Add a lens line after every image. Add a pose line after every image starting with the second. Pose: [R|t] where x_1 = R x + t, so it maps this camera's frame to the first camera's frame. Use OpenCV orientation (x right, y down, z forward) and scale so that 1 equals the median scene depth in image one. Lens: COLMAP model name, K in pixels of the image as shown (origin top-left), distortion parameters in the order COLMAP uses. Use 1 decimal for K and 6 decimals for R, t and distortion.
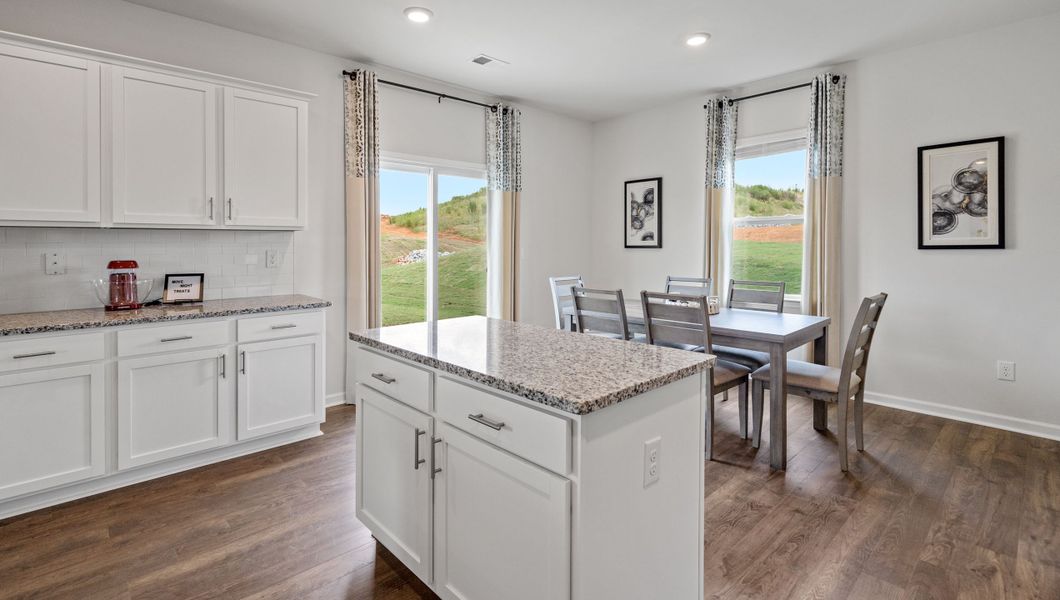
lens RADIAL K [[481.8, 0, 518.2], [0, 481.8, 250.6], [0, 0, 1]] dist [0.000094, 0.000389]
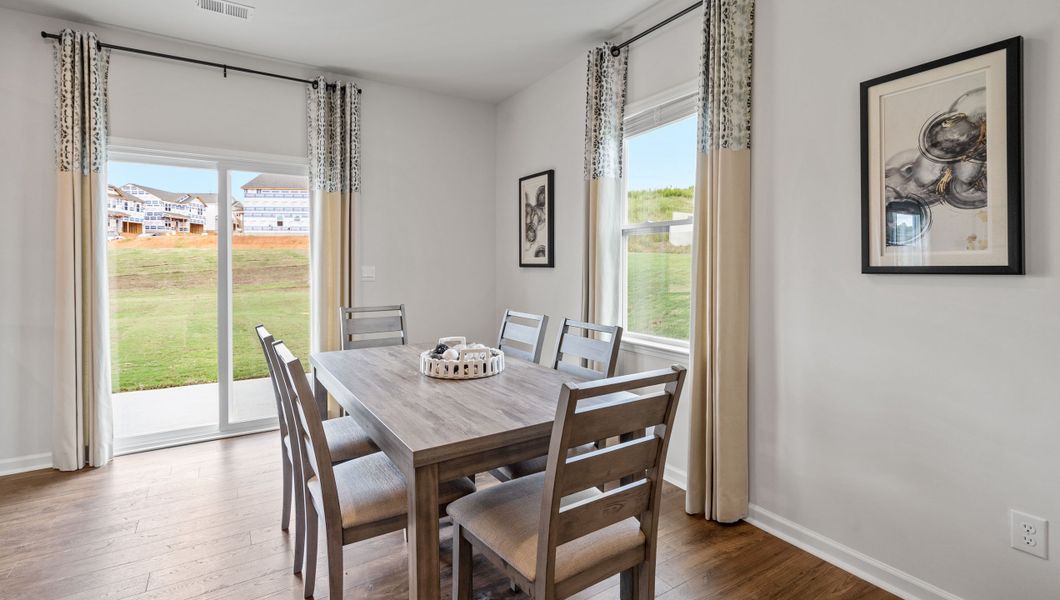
lens RADIAL K [[479.8, 0, 526.9], [0, 479.8, 264.6], [0, 0, 1]] dist [-0.001103, 0.000001]
pose [[0.984348, 0.006454, -0.176119, 0.498835], [-0.007834, 0.999944, -0.007140, -0.005330], [0.176063, 0.008408, 0.984343, 0.368010]]
